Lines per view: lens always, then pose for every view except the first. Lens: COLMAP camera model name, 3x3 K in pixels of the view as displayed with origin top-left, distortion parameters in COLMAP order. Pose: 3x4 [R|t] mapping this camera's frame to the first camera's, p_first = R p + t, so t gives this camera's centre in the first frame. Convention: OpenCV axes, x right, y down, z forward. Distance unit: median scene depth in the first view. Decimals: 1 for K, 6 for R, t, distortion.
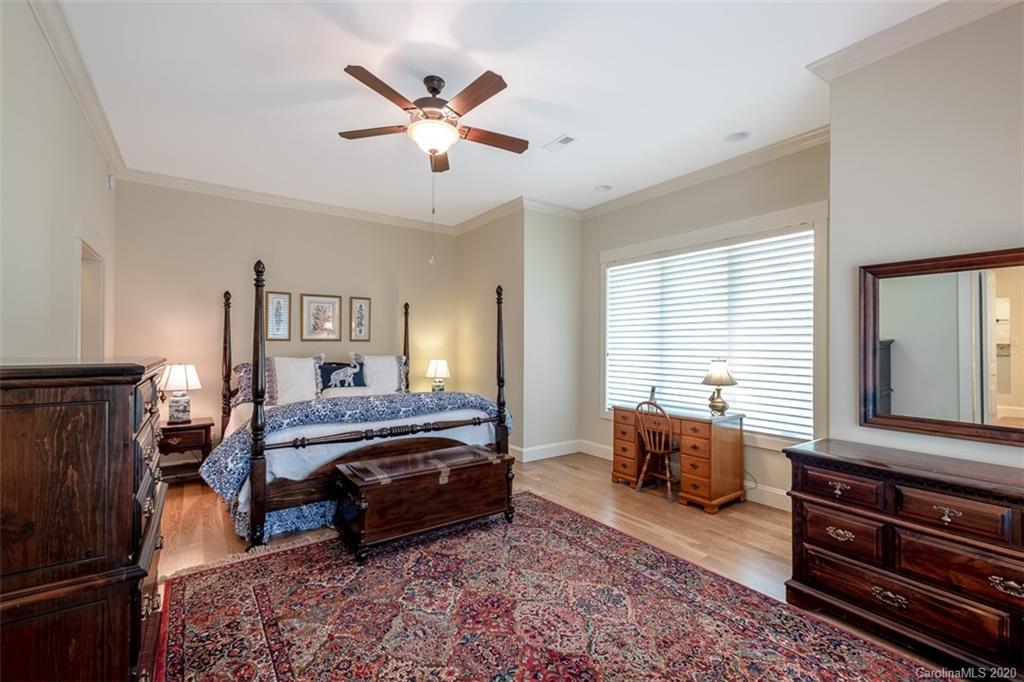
lens RADIAL K [[444.6, 0, 502.3], [0, 444.6, 343.6], [0, 0, 1]] dist [0.008331, -0.000039]
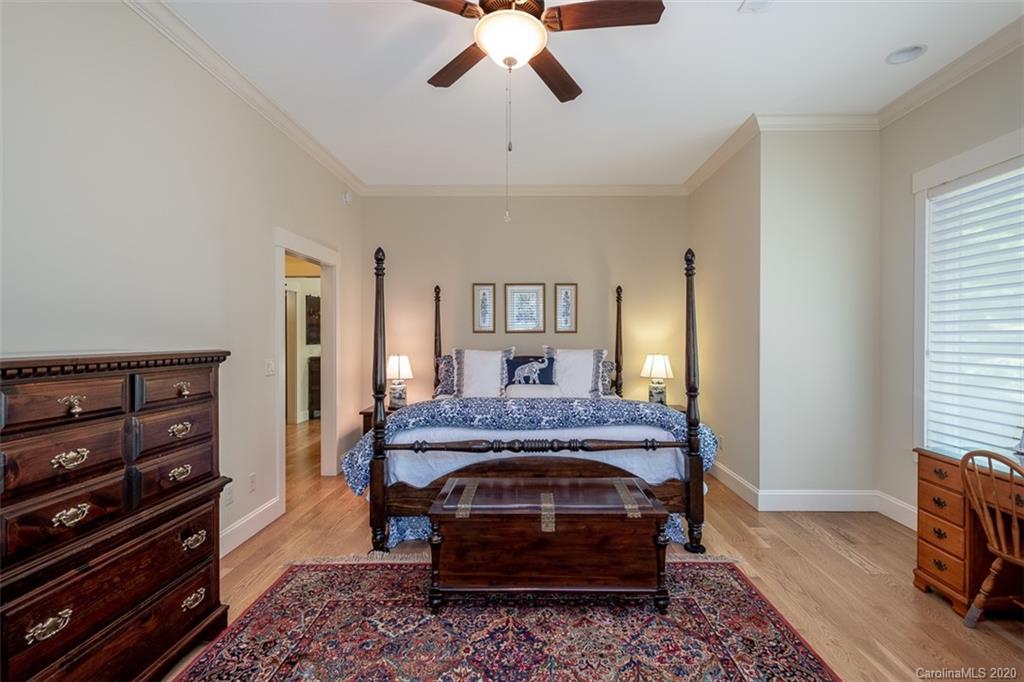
lens RADIAL K [[460.8, 0, 516.1], [0, 460.8, 338.6], [0, 0, 1]] dist [0.007386, 0.000131]
pose [[0.818530, -0.001459, -0.574463, 0.202111], [0.005778, 0.999967, 0.005694, 0.001278], [0.574435, -0.007980, 0.818511, 0.298974]]
